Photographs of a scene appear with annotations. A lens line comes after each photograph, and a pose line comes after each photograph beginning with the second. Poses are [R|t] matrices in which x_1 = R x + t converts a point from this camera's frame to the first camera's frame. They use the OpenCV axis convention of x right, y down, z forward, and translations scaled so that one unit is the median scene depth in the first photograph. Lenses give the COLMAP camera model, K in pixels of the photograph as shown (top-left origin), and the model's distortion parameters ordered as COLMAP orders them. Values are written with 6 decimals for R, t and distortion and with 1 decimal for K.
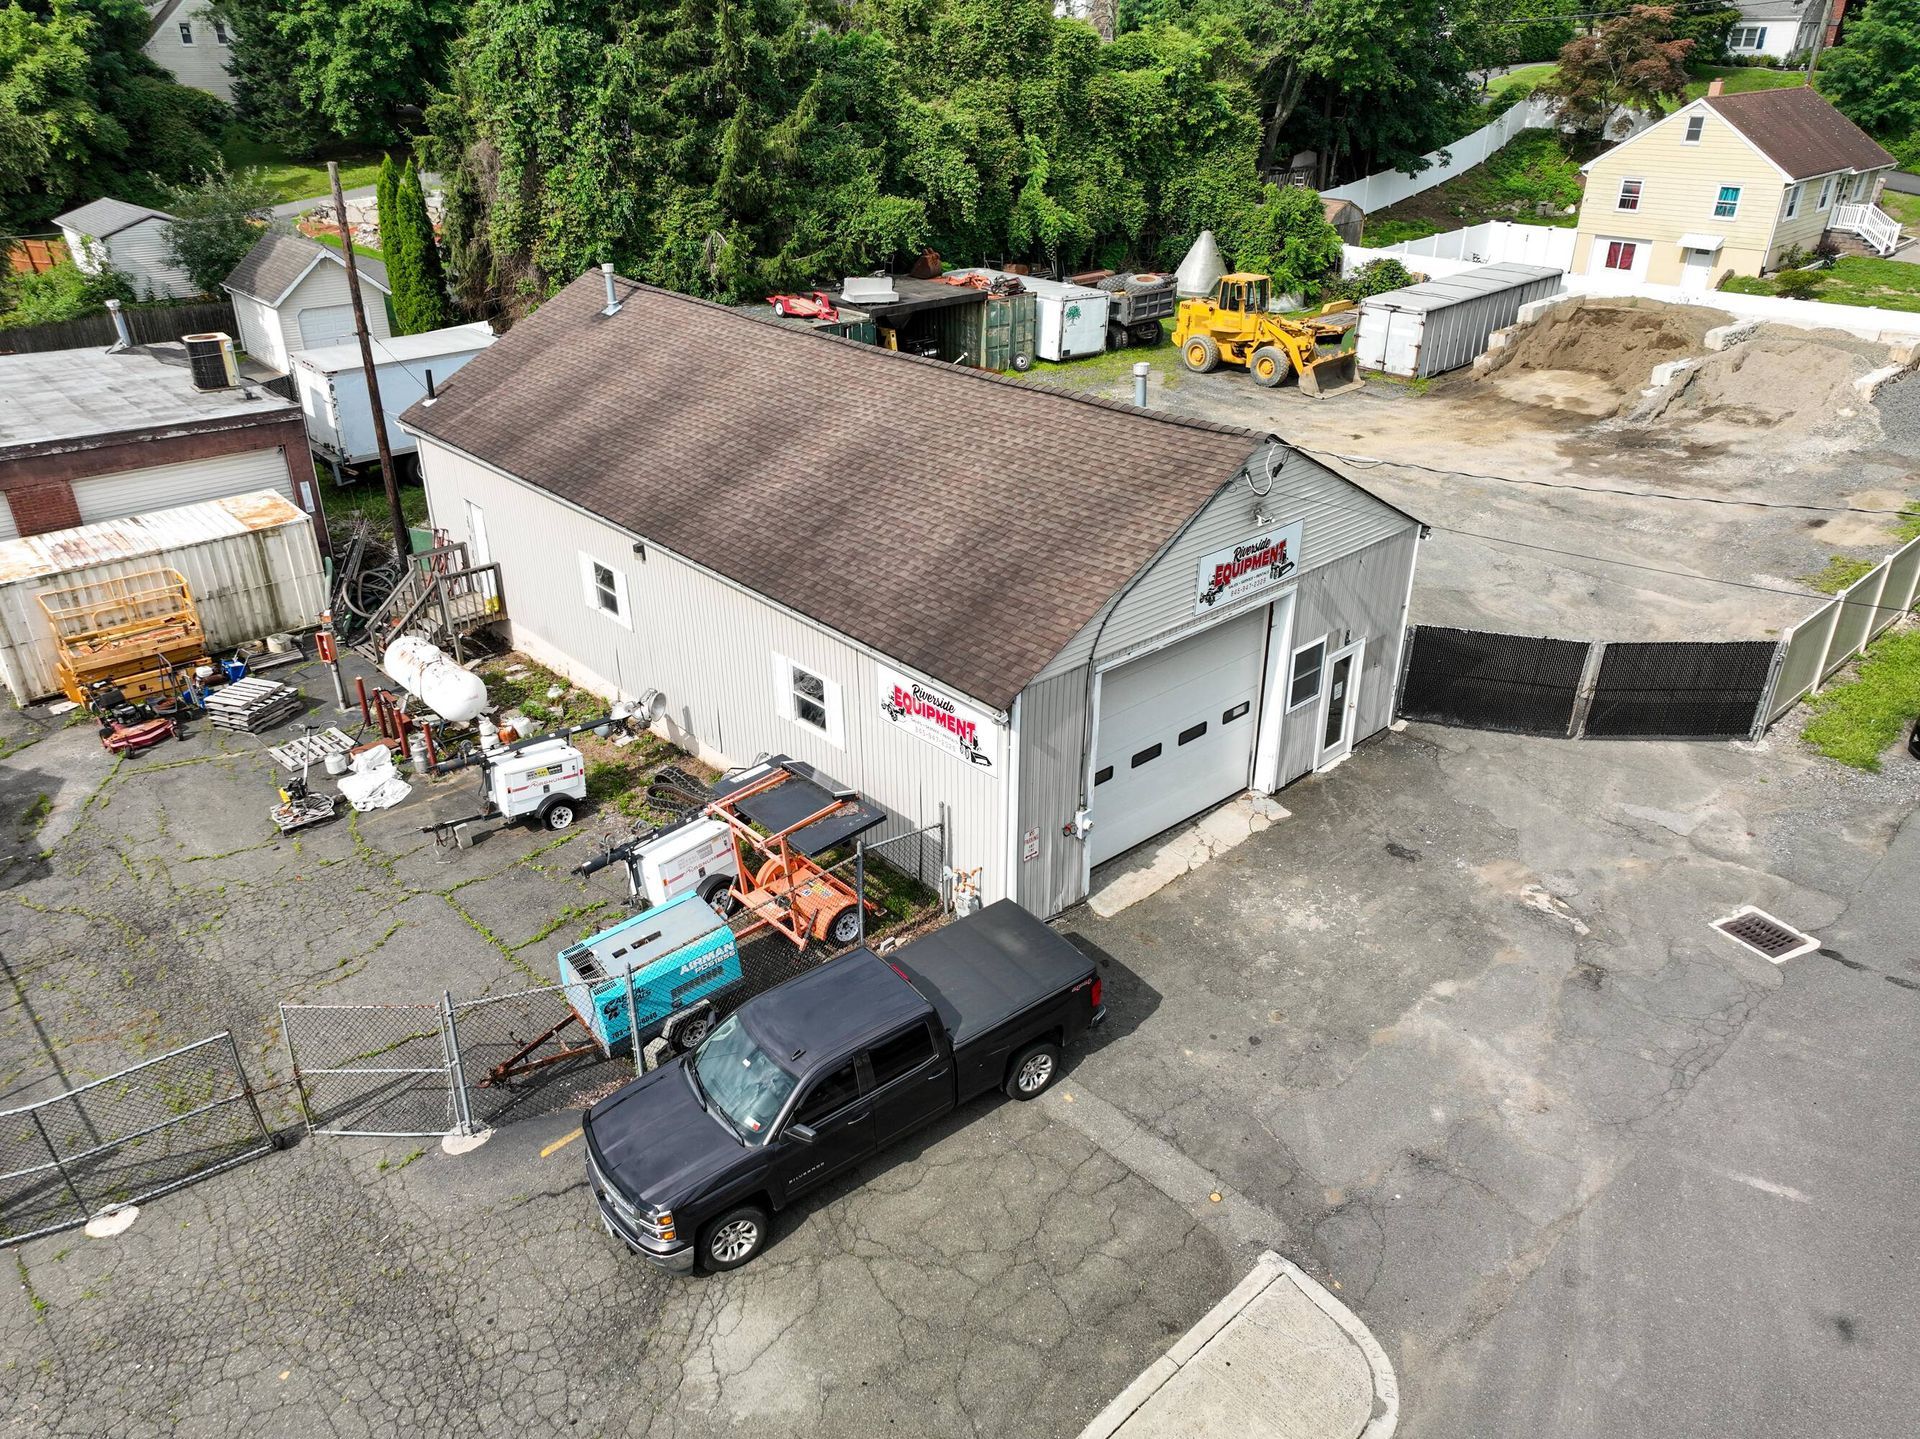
lens RADIAL K [[1356.4, 0, 956.0], [0, 1356.4, 712.8], [0, 0, 1]] dist [0.001053, 0.016694]
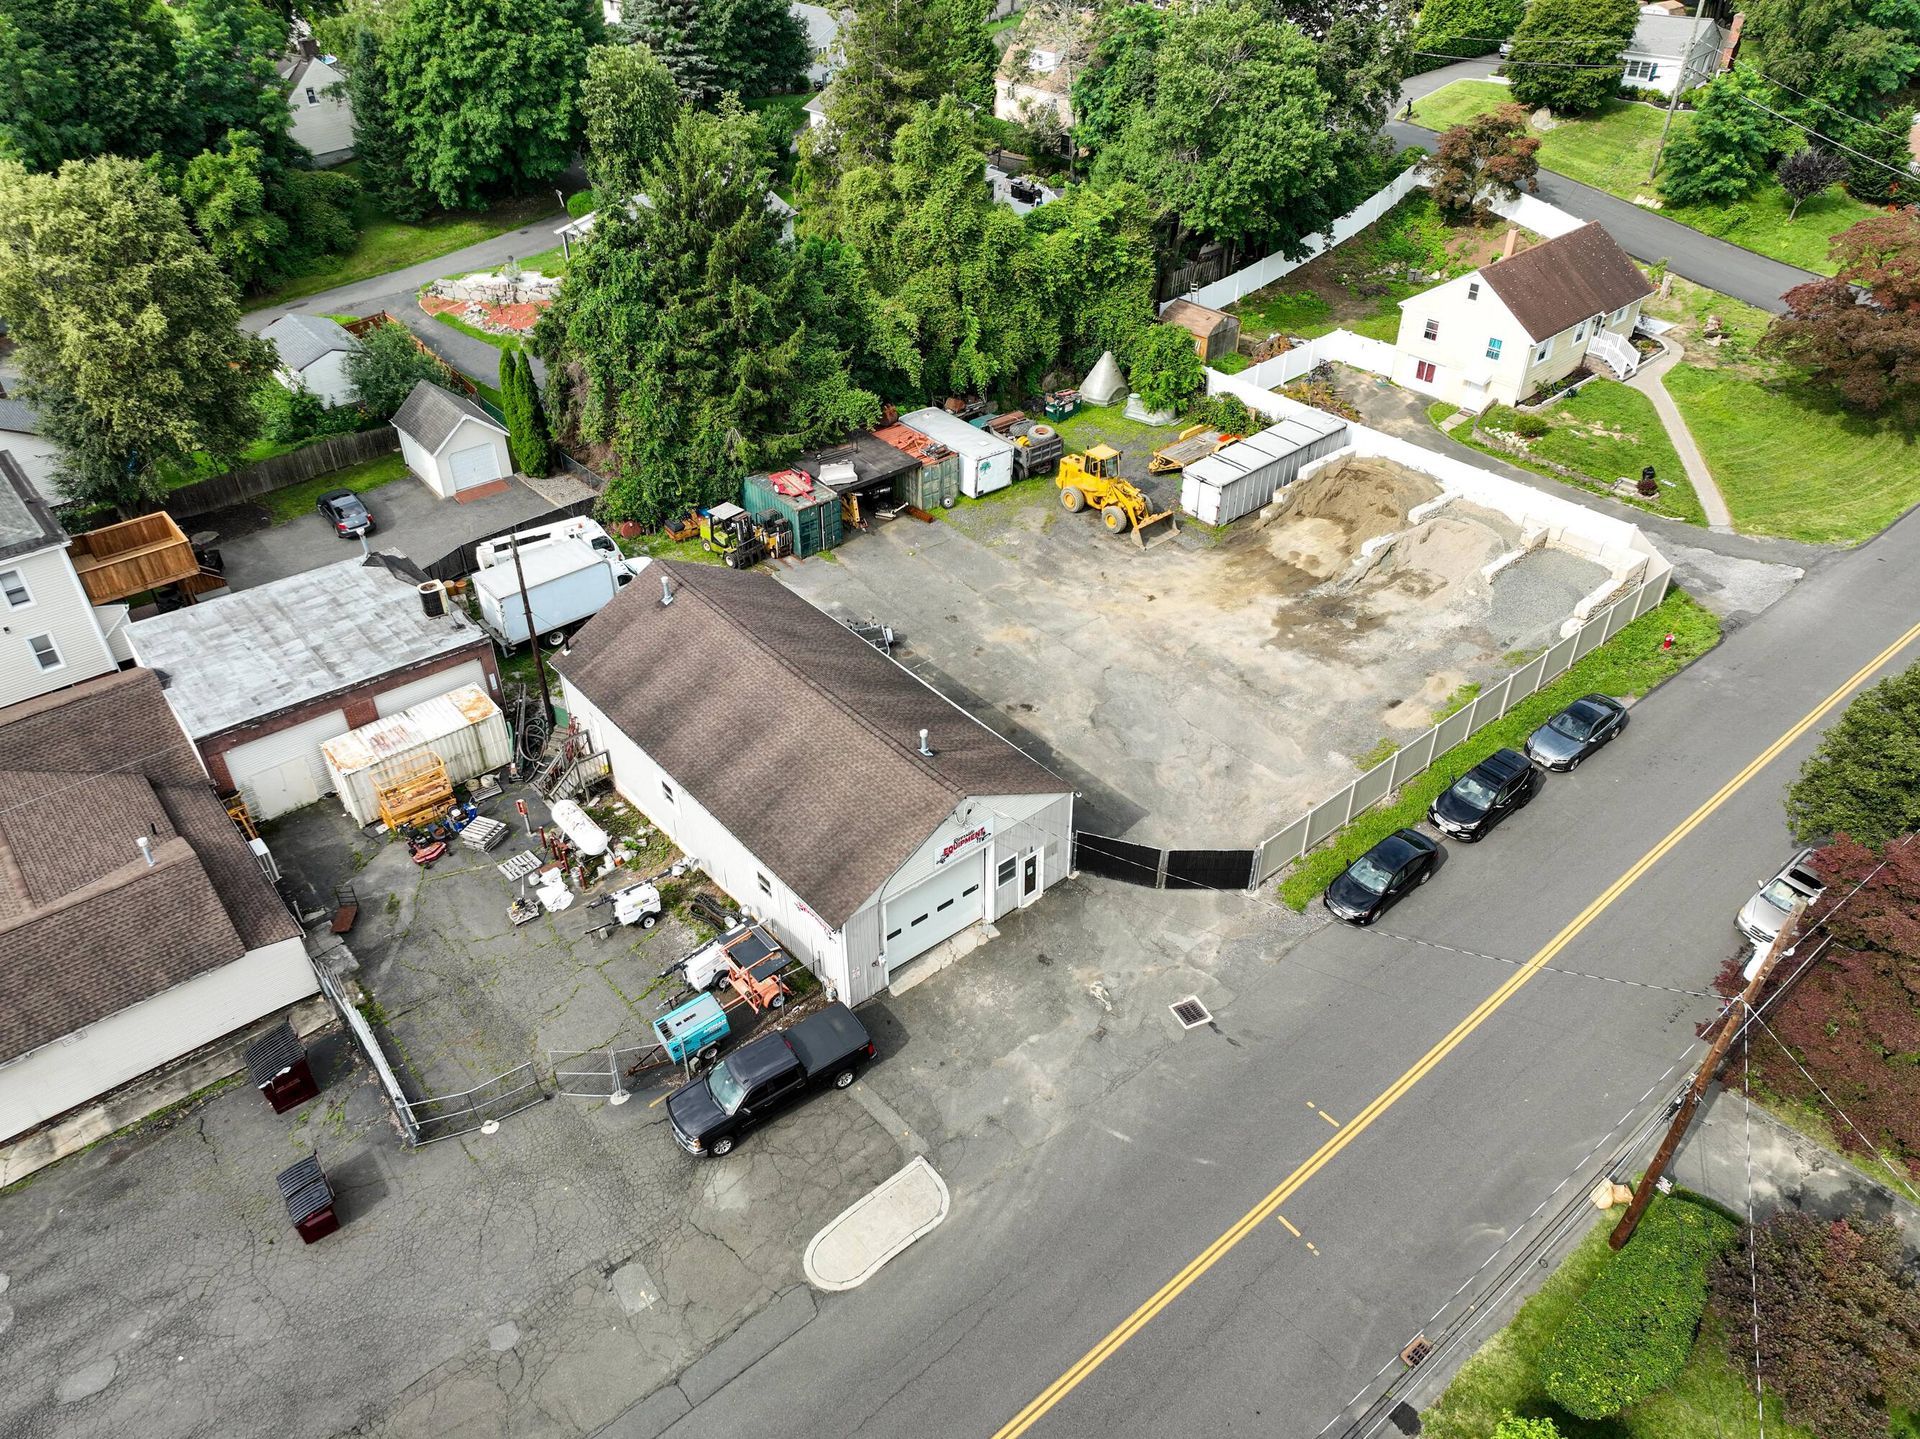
lens RADIAL K [[1356.4, 0, 956.0], [0, 1356.4, 712.8], [0, 0, 1]] dist [0.001053, 0.016694]
pose [[0.999116, 0.020663, -0.036603, 0.171323], [-0.014493, 0.986775, 0.161448, -0.406197], [0.039455, -0.160775, 0.986202, -0.676988]]
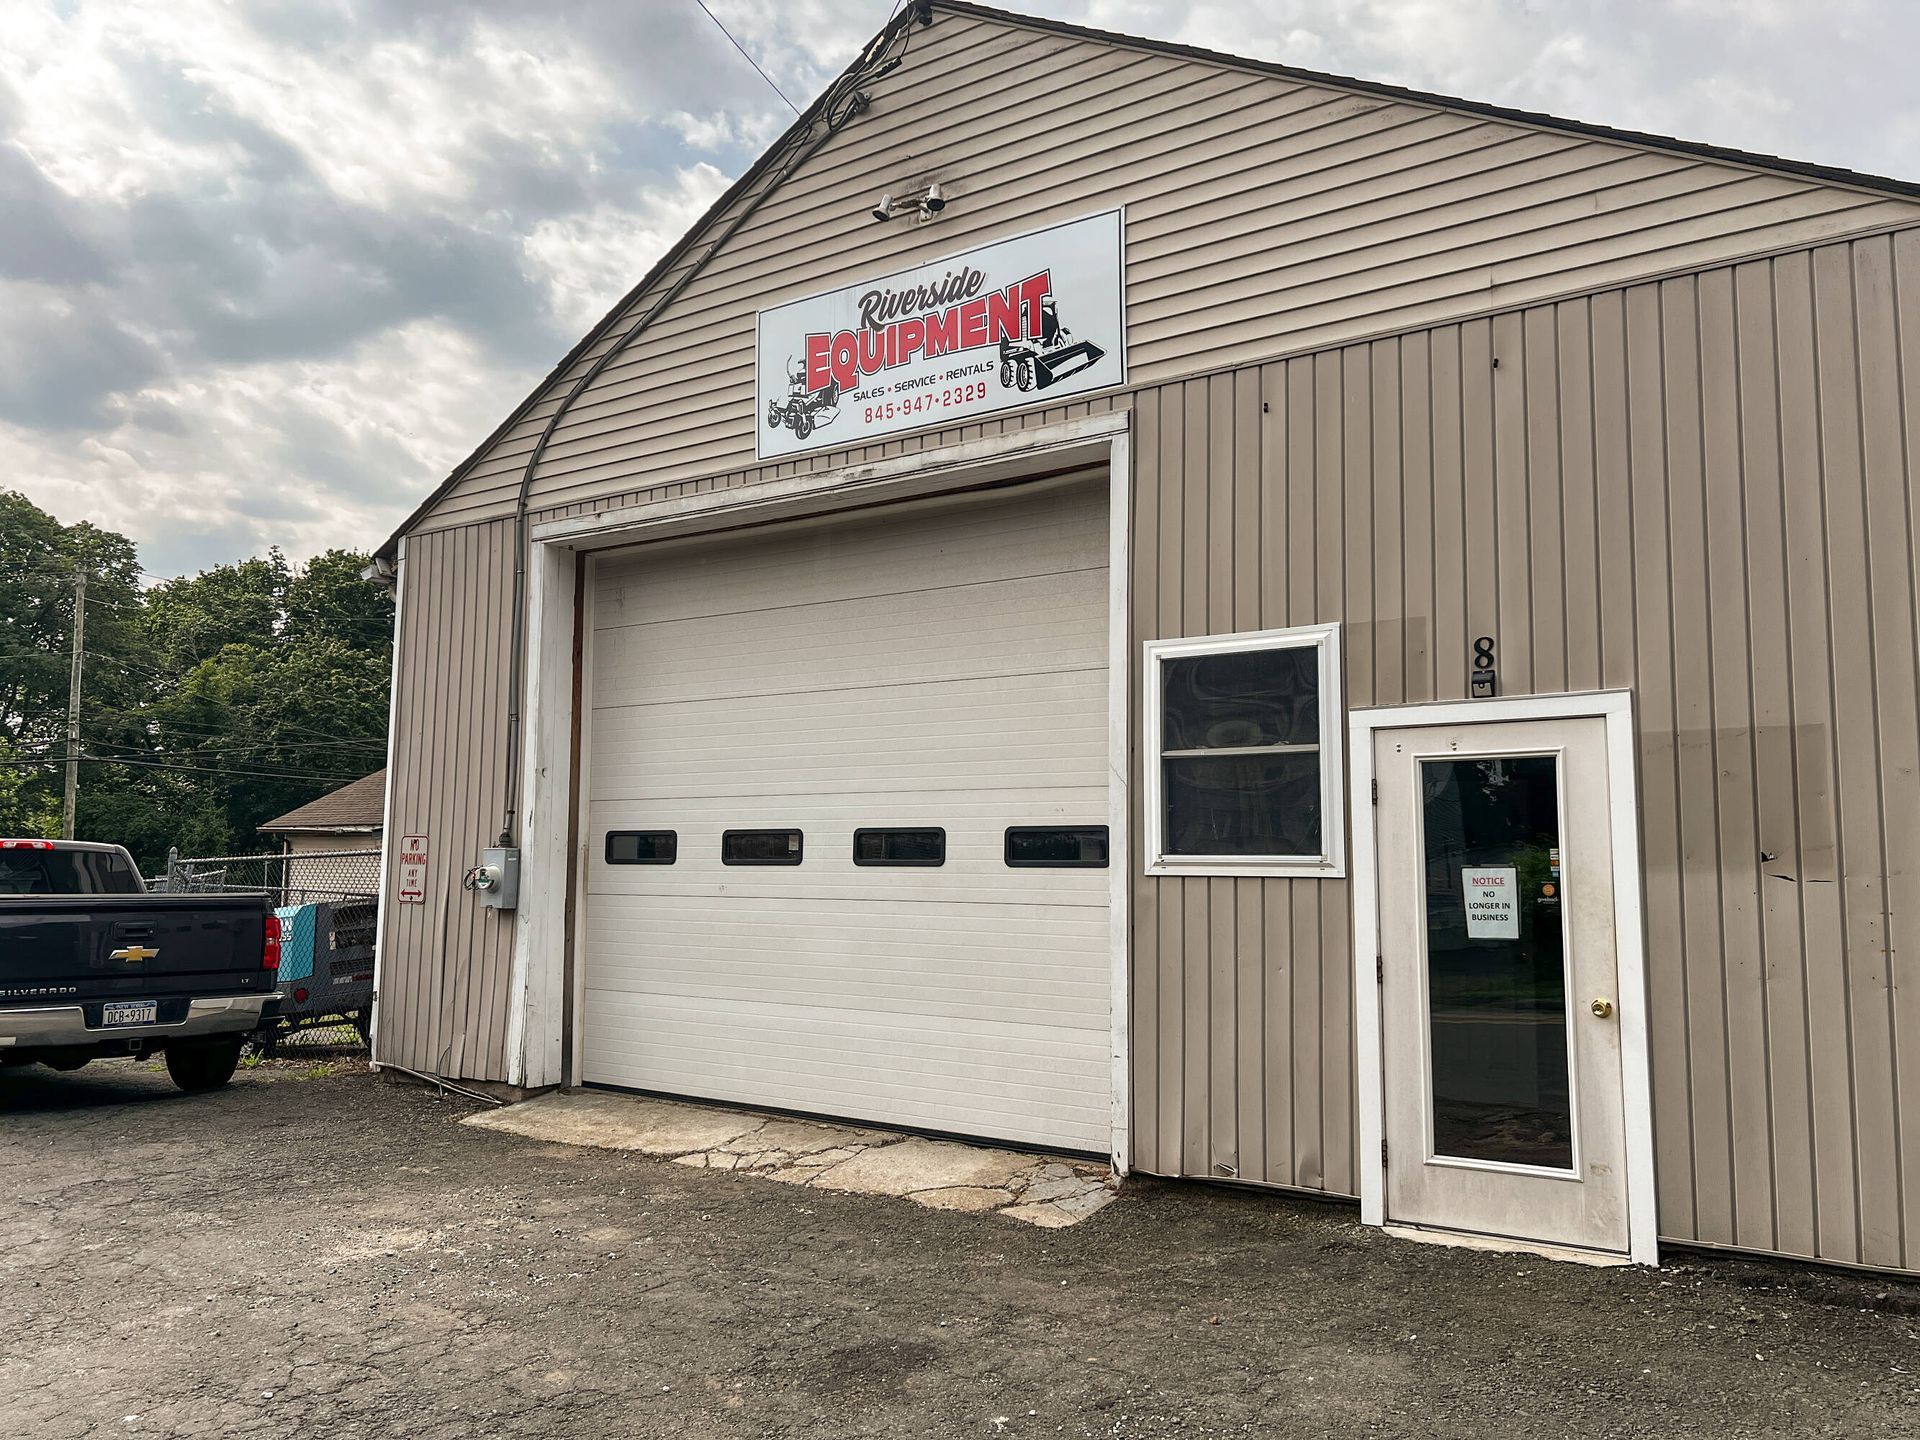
lens RADIAL K [[1460.1, 0, 970.2], [0, 1460.1, 716.8], [0, 0, 1]] dist [0.049619, -0.077653]
pose [[0.222723, -0.101680, -0.969565, 0.372534], [-0.449789, 0.871647, -0.194734, 0.034690], [0.864919, 0.479472, 0.148401, 0.613778]]
